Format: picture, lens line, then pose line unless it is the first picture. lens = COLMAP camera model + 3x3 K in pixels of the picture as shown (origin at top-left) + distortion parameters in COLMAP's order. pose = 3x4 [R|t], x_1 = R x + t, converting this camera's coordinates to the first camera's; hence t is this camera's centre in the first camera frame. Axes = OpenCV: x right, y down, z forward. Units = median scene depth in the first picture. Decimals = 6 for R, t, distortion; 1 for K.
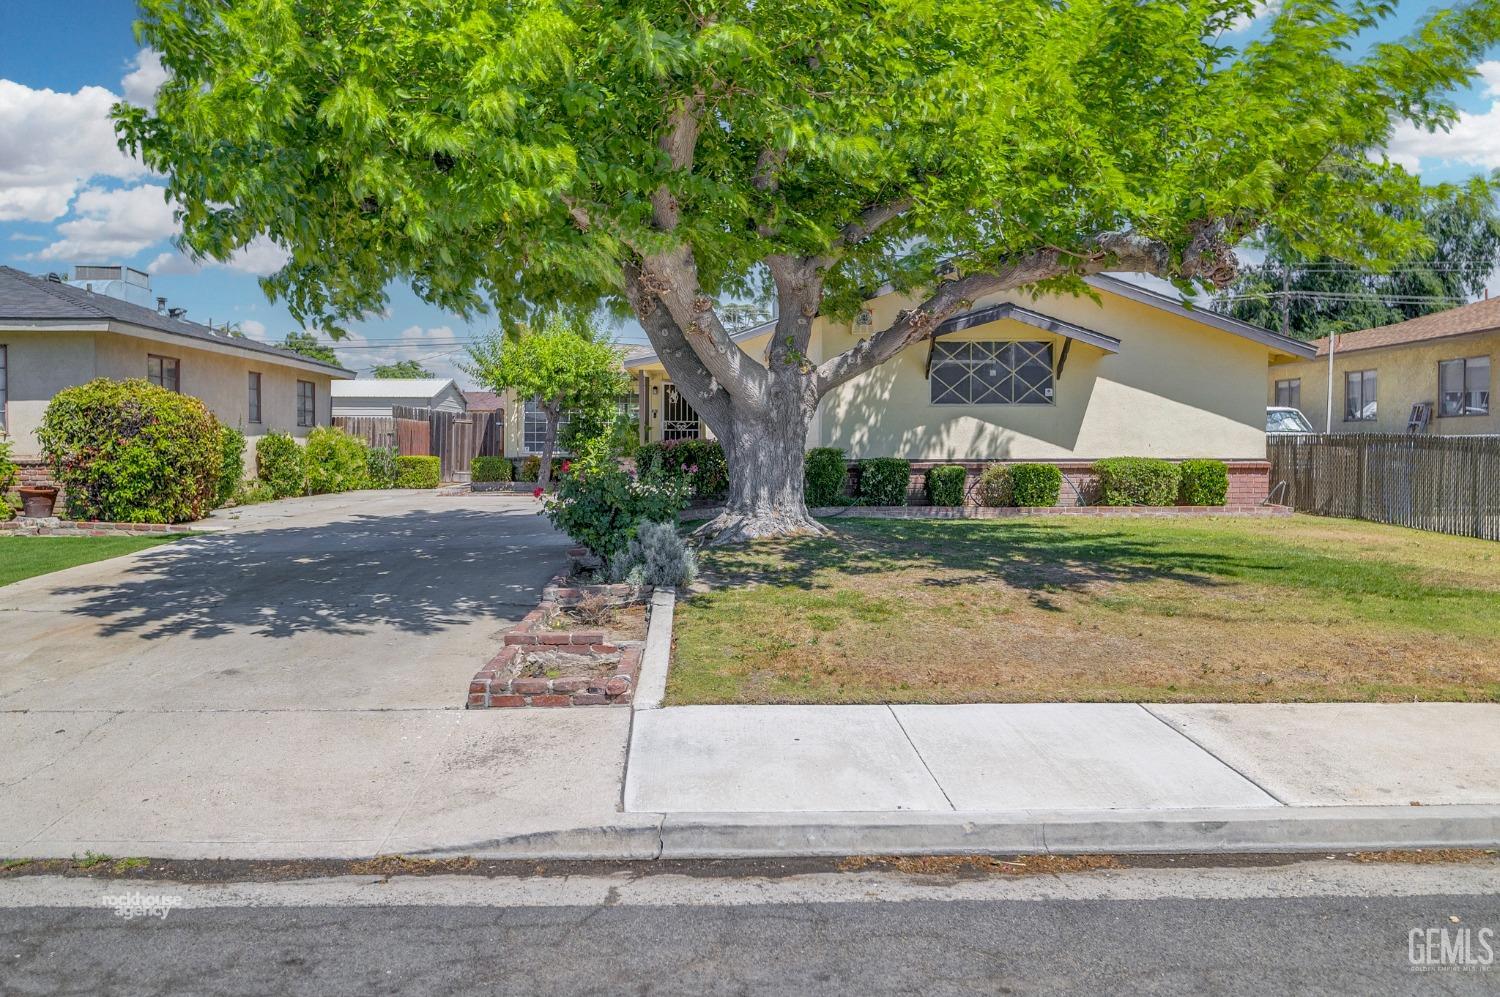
lens RADIAL K [[1104.3, 0, 756.7], [0, 1104.3, 476.1], [0, 0, 1]] dist [-0.002255, -0.010149]
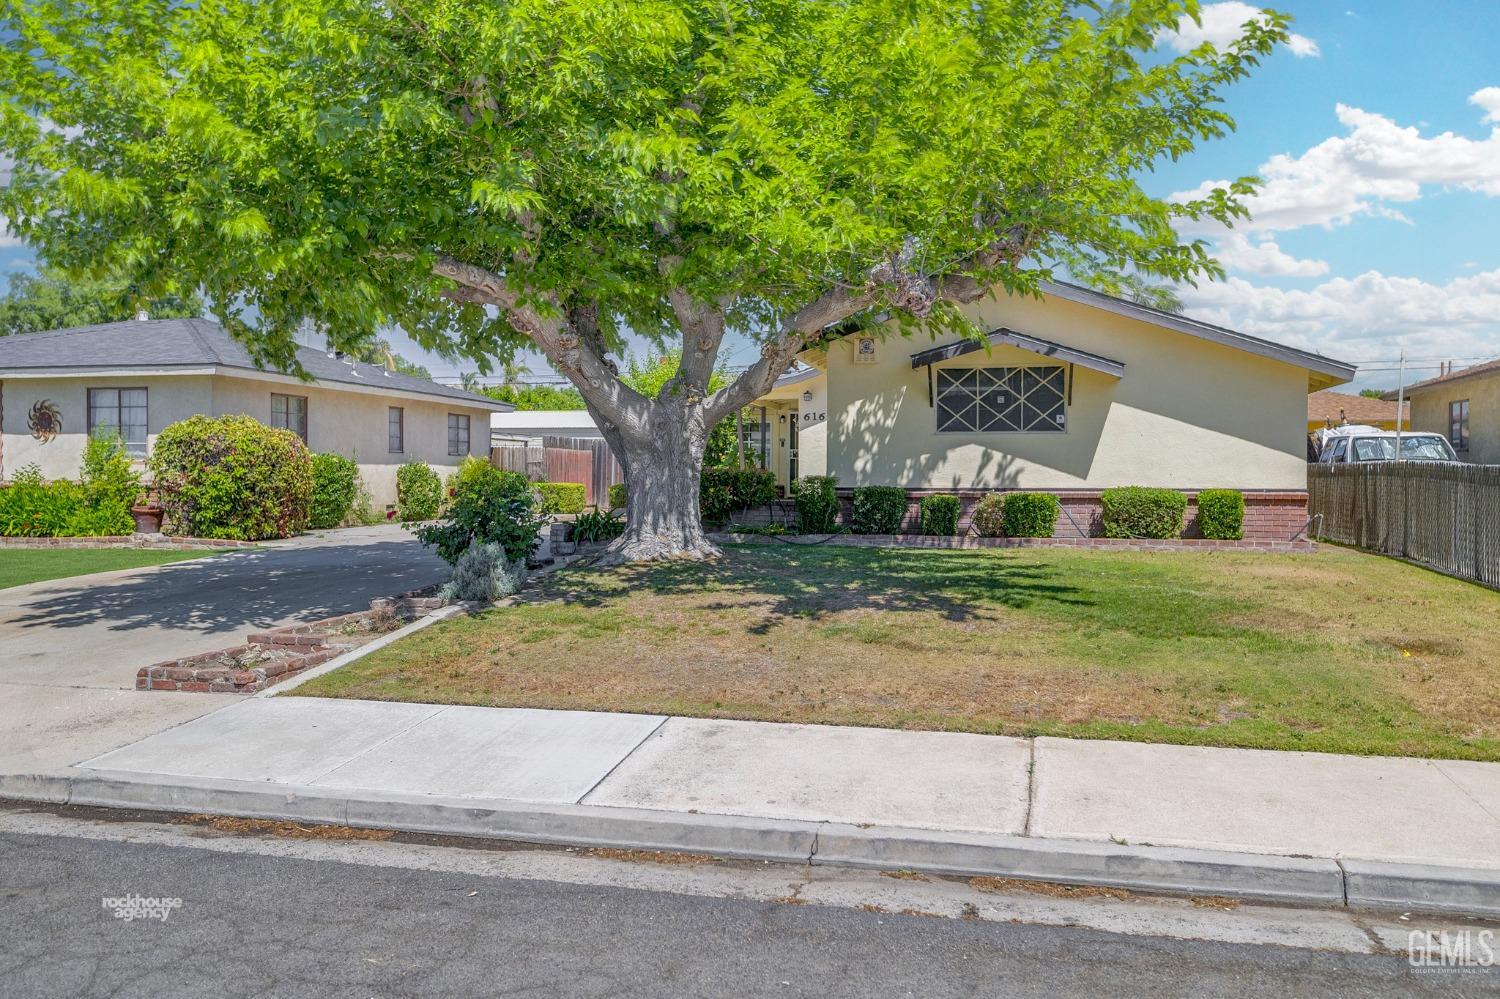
lens RADIAL K [[1136.0, 0, 803.8], [0, 1136.0, 499.4], [0, 0, 1]] dist [-0.004327, -0.010940]
pose [[0.969929, 0.007636, -0.243267, 0.329381], [-0.008962, 0.999950, -0.004348, 0.000302], [0.243222, 0.006398, 0.969950, -0.012737]]
